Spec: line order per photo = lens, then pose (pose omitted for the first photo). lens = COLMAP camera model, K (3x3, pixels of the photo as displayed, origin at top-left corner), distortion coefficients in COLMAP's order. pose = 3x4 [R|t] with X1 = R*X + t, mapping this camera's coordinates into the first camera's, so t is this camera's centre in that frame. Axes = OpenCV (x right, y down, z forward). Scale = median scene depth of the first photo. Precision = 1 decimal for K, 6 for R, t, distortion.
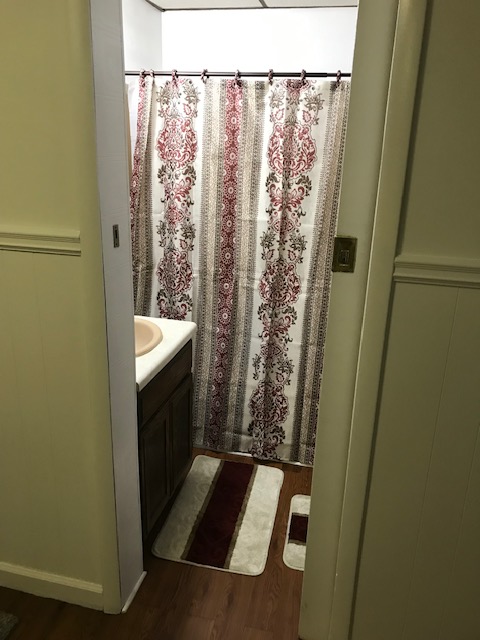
lens RADIAL K [[526.4, 0, 266.6], [0, 526.4, 298.8], [0, 0, 1]] dist [0.052377, -0.004172]
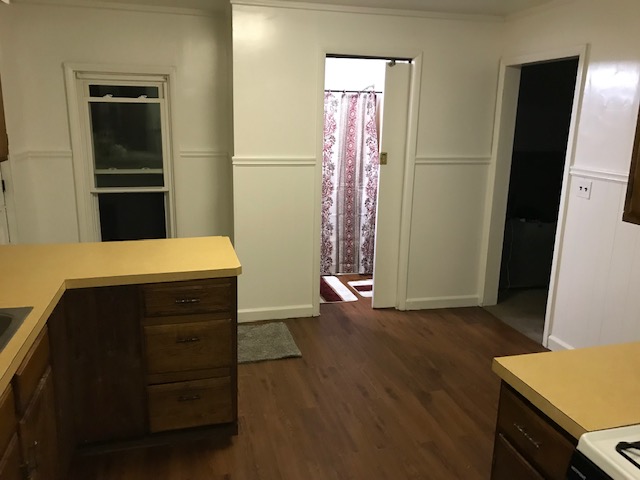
lens RADIAL K [[526.4, 0, 319.6], [0, 526.4, 242.4], [0, 0, 1]] dist [0.052377, -0.004172]
pose [[0.890483, -0.132220, 0.435382, -0.953706], [0.148253, 0.988945, -0.002892, 0.197772], [-0.430187, 0.067122, 0.900241, -0.885863]]
